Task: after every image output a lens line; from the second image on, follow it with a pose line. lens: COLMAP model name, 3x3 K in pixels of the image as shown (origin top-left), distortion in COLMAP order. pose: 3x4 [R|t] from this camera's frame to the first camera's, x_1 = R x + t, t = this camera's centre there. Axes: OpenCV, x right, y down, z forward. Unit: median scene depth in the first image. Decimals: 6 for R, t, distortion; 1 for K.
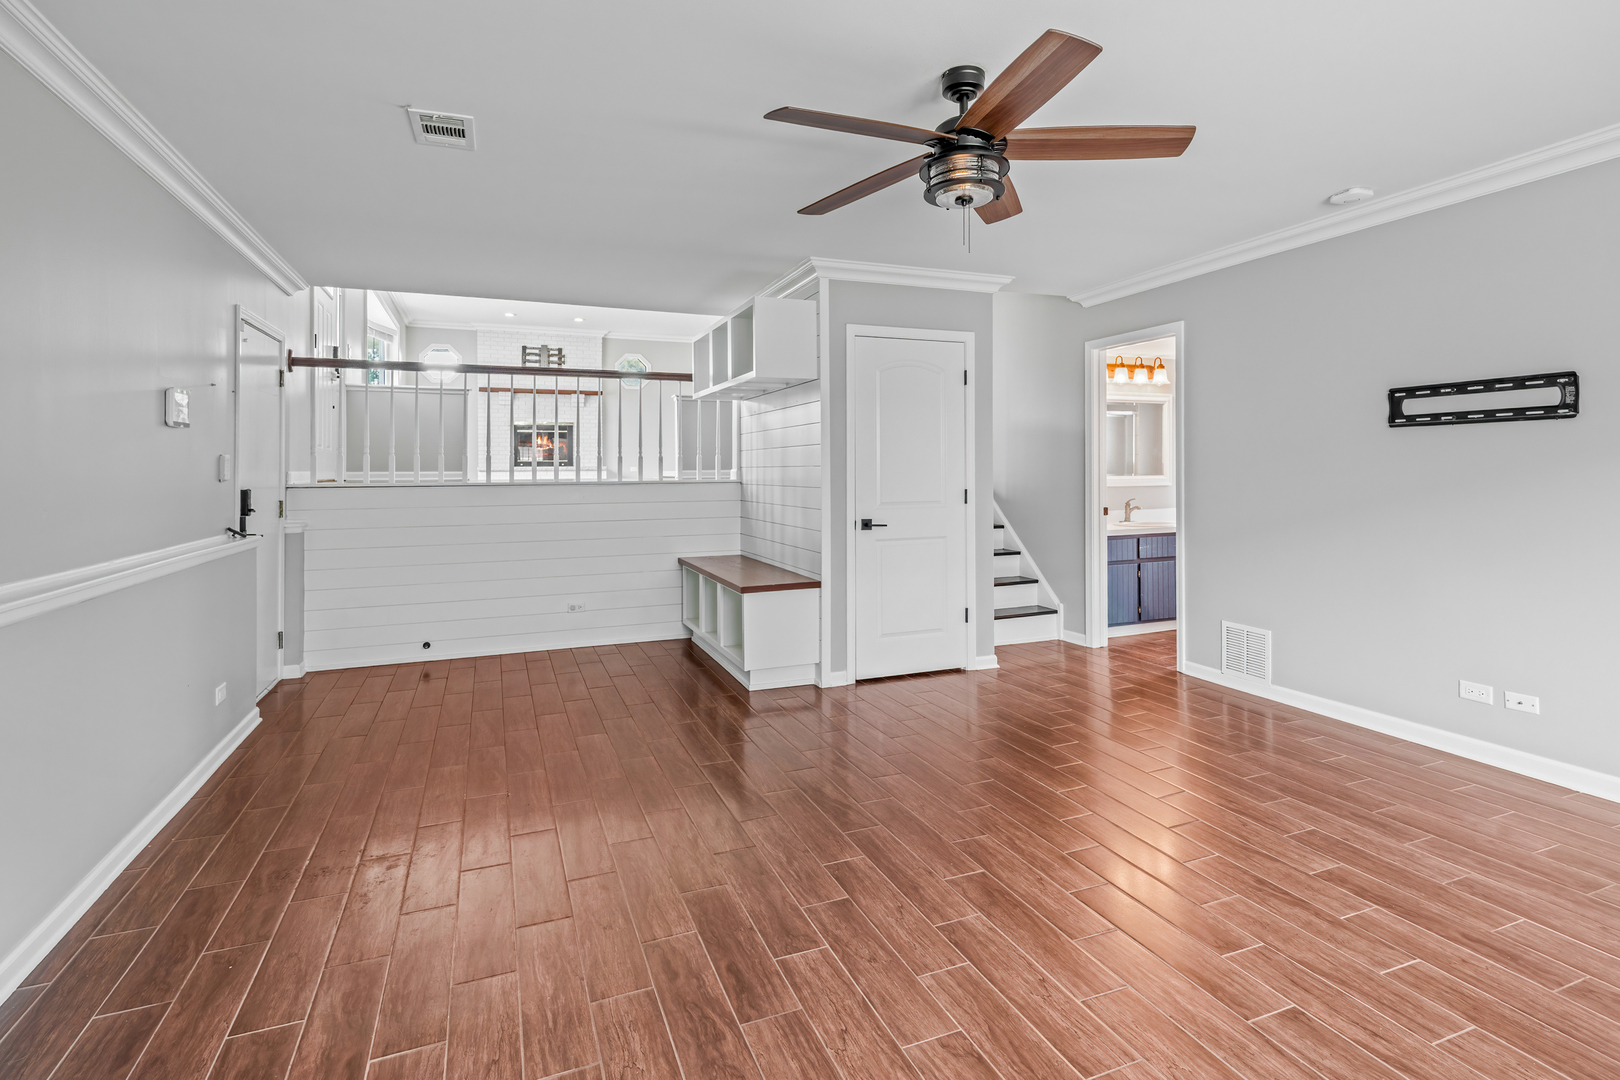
lens RADIAL K [[791.5, 0, 803.0], [0, 791.5, 477.0], [0, 0, 1]] dist [0.000067, 0.000466]
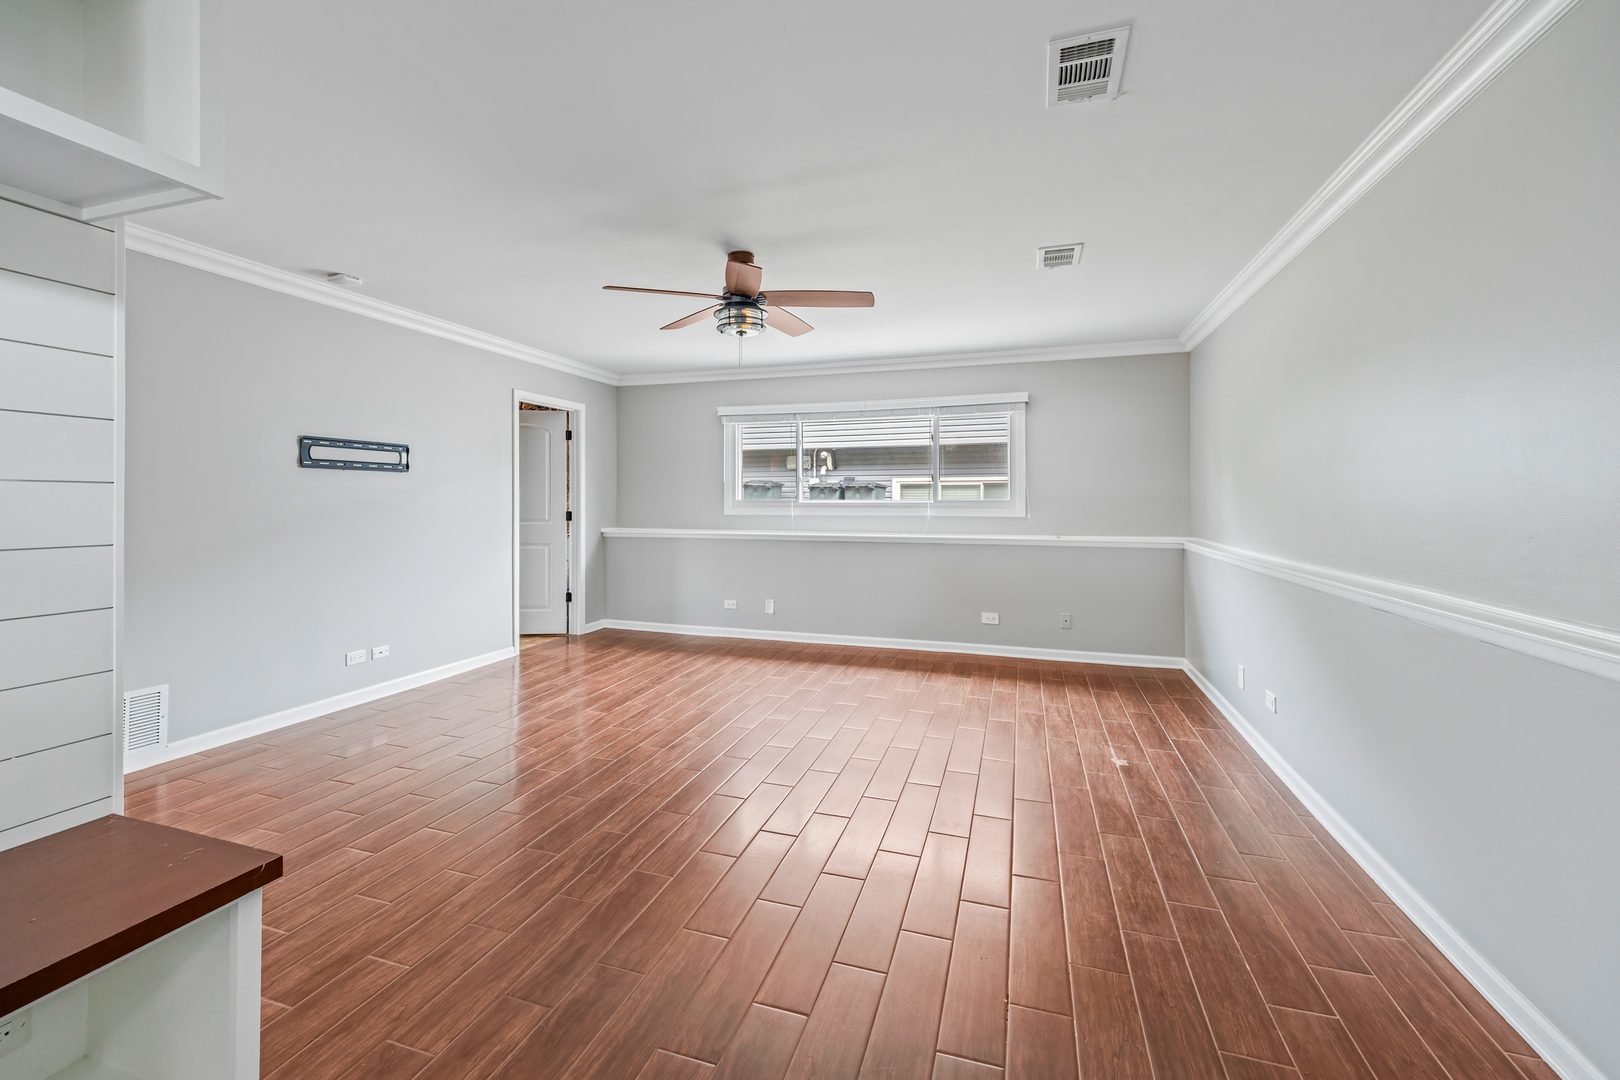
lens RADIAL K [[691.1, 0, 798.8], [0, 691.1, 501.1], [0, 0, 1]] dist [0.017854, -0.000057]
pose [[-0.770710, 0.004866, 0.637168, -0.556317], [0.008812, 0.999957, 0.003022, -0.007941], [-0.637126, 0.007944, -0.770719, 1.413673]]
